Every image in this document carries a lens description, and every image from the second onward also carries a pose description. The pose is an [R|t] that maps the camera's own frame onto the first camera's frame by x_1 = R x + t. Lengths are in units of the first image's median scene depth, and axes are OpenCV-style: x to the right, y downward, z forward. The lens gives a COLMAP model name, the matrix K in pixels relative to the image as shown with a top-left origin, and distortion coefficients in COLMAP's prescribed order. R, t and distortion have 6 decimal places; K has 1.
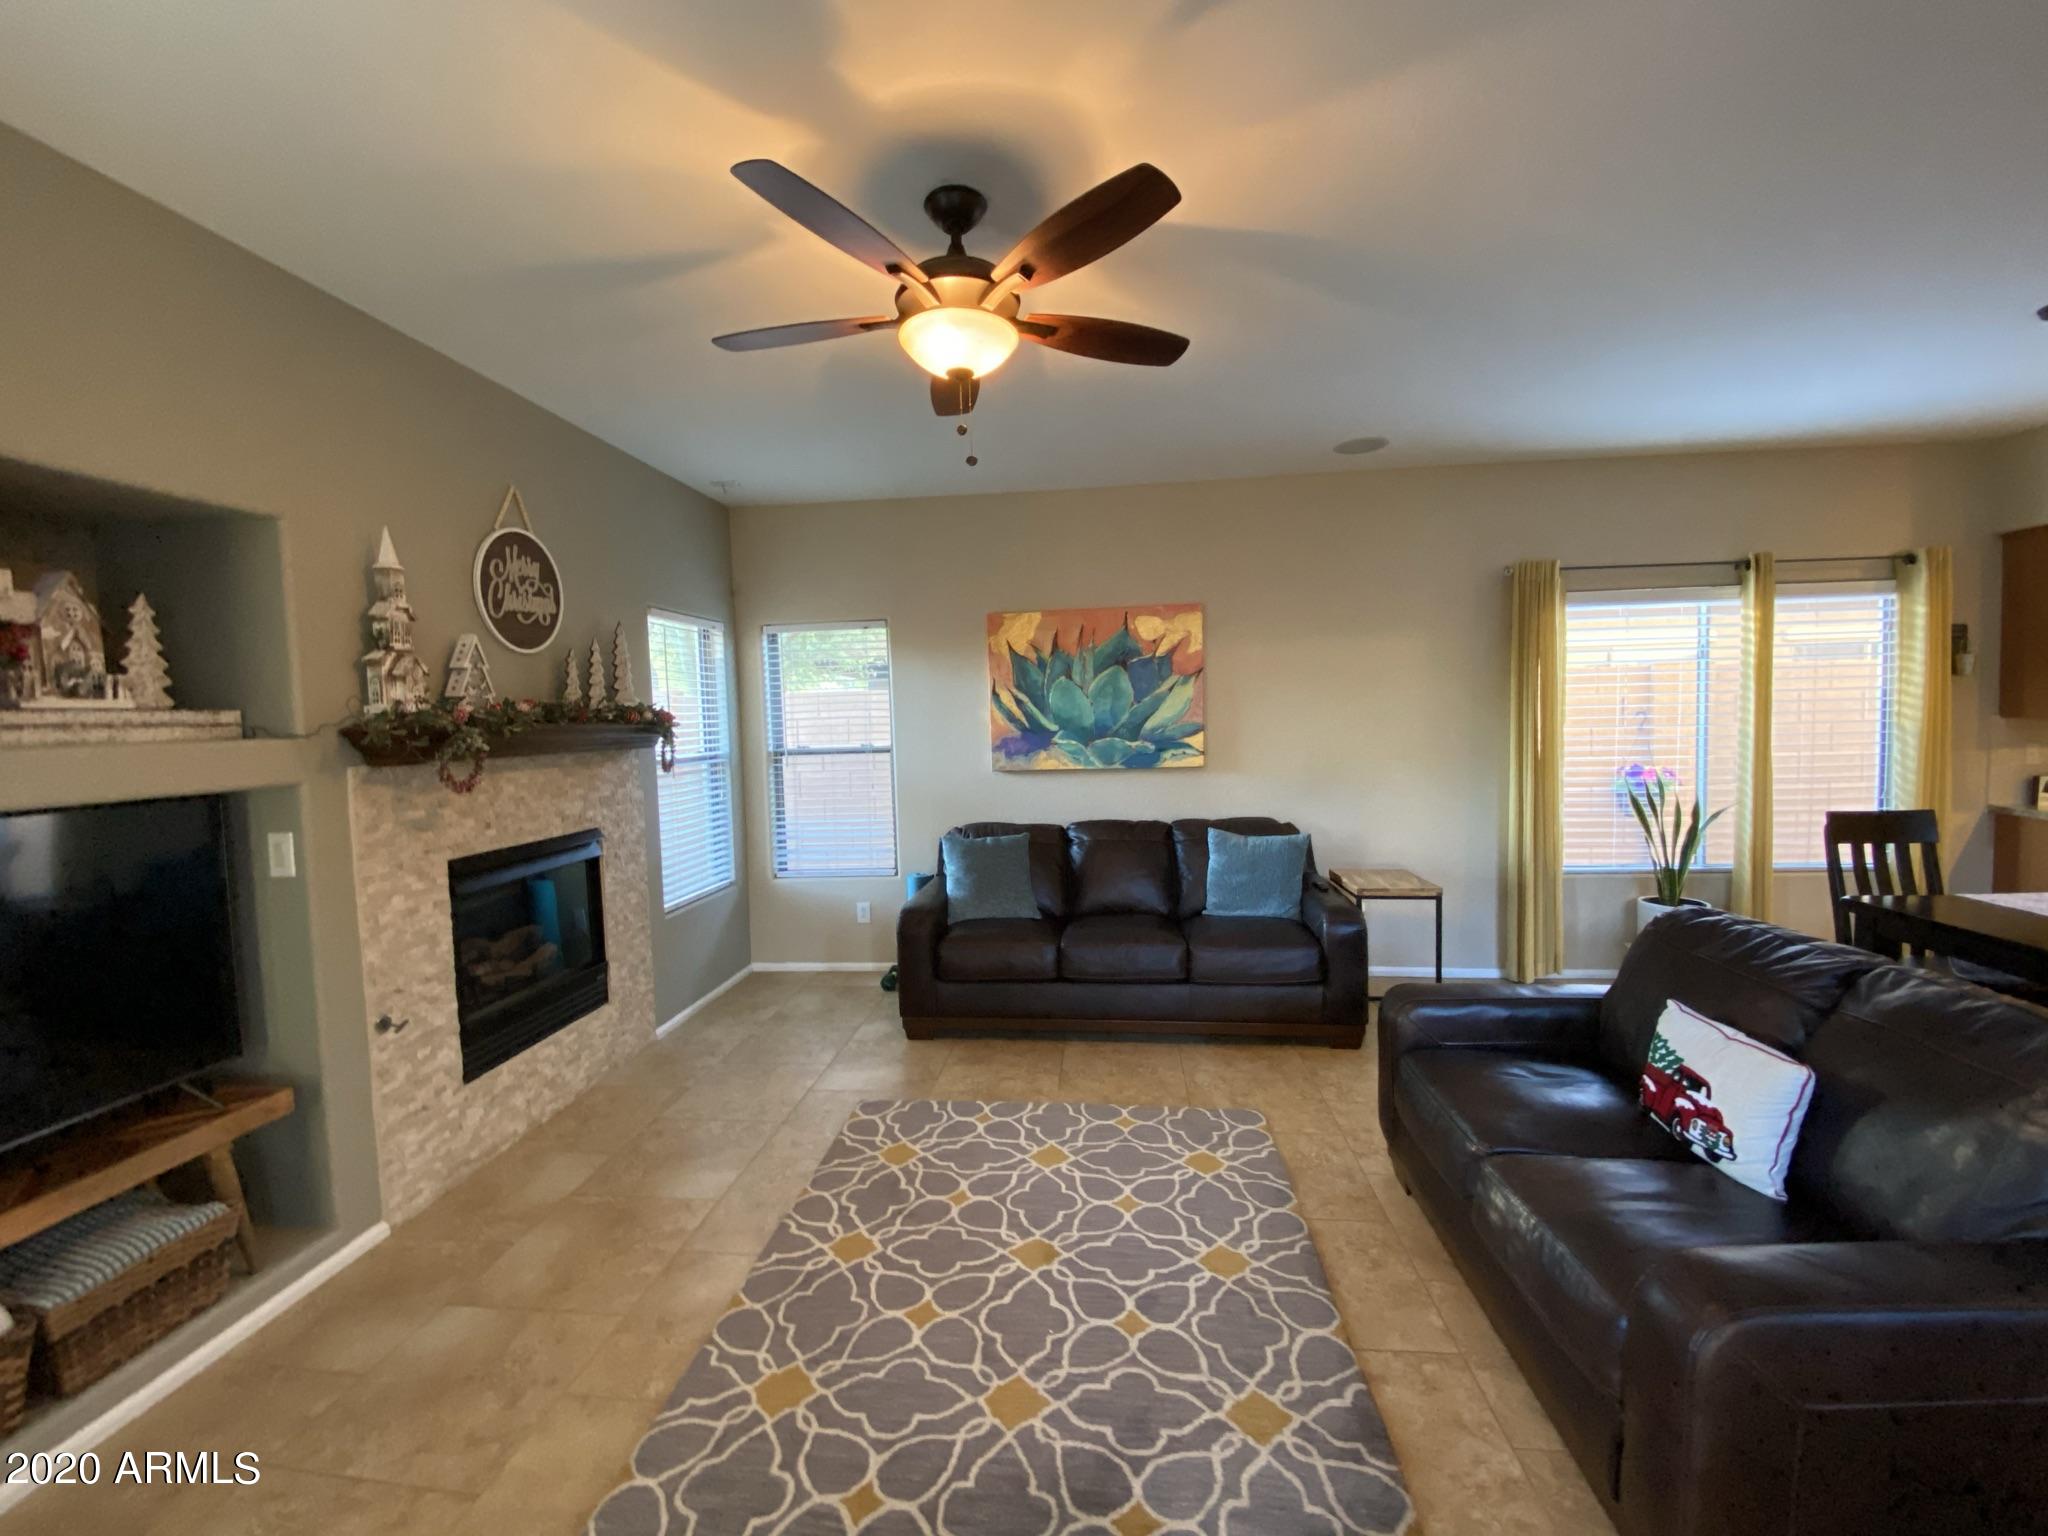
lens RADIAL K [[820.3, 0, 1005.2], [0, 820.3, 754.5], [0, 0, 1]] dist [0.000821, -0.009244]
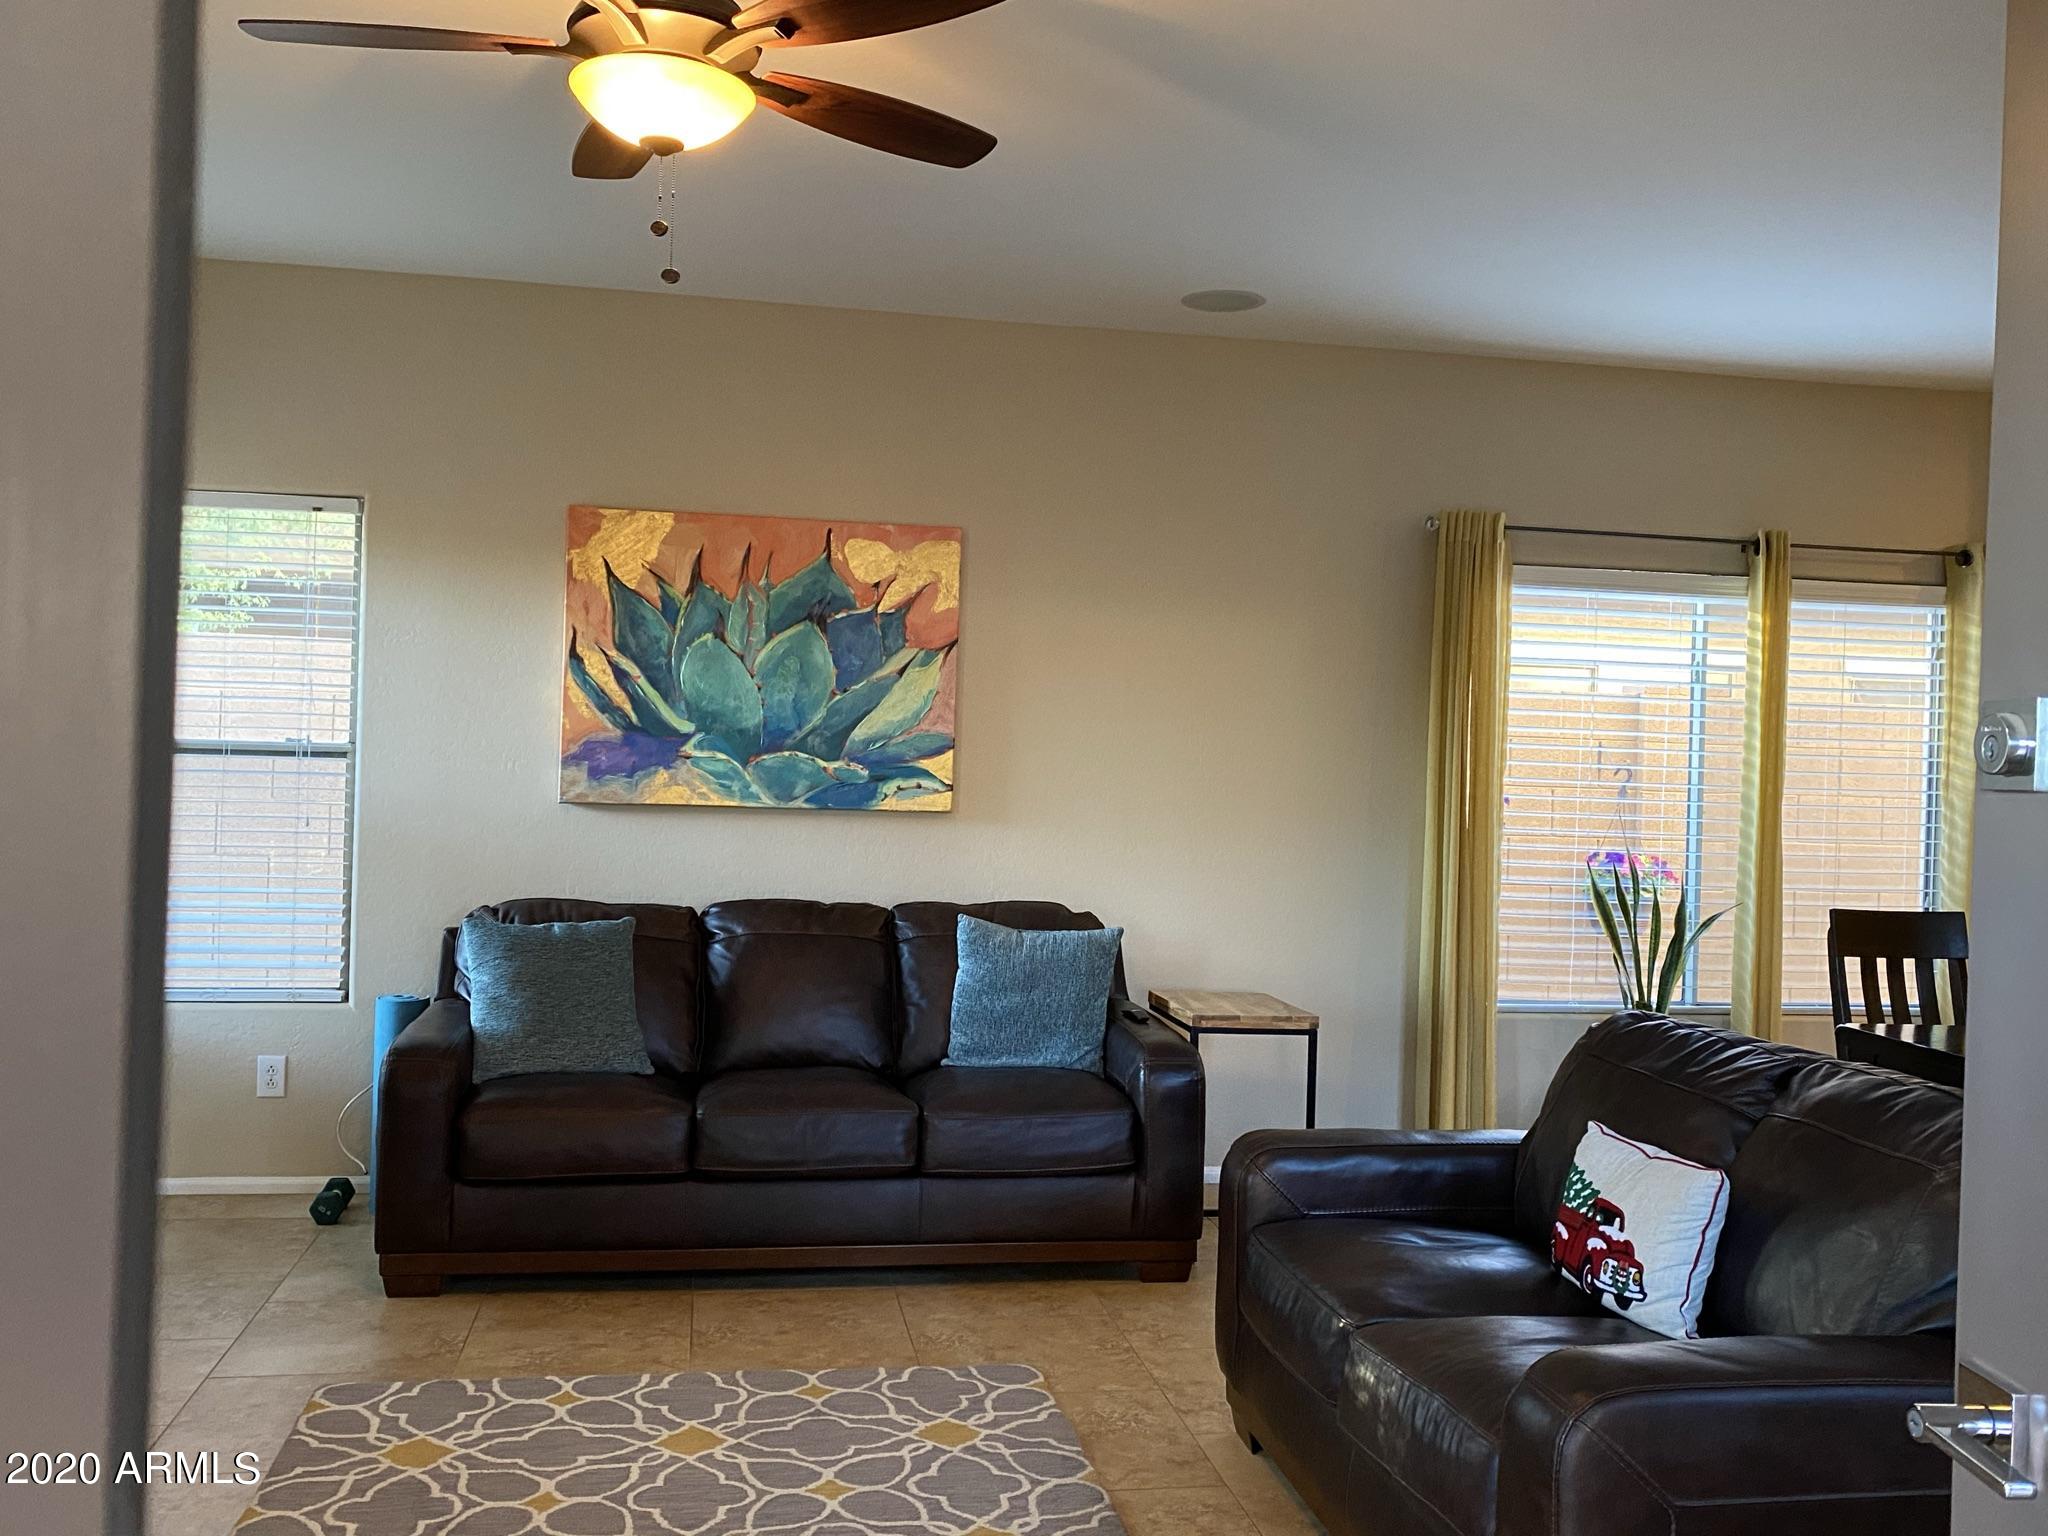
lens RADIAL K [[1730.6, 0, 1024.0], [0, 1730.6, 768.0], [0, 0, 1]] dist [0.065270, -0.000967]
pose [[0.951516, 0.057622, 0.302155, -0.092448], [-0.046292, 0.997935, -0.044529, 0.044021], [-0.304097, 0.028382, 0.952218, -0.197791]]
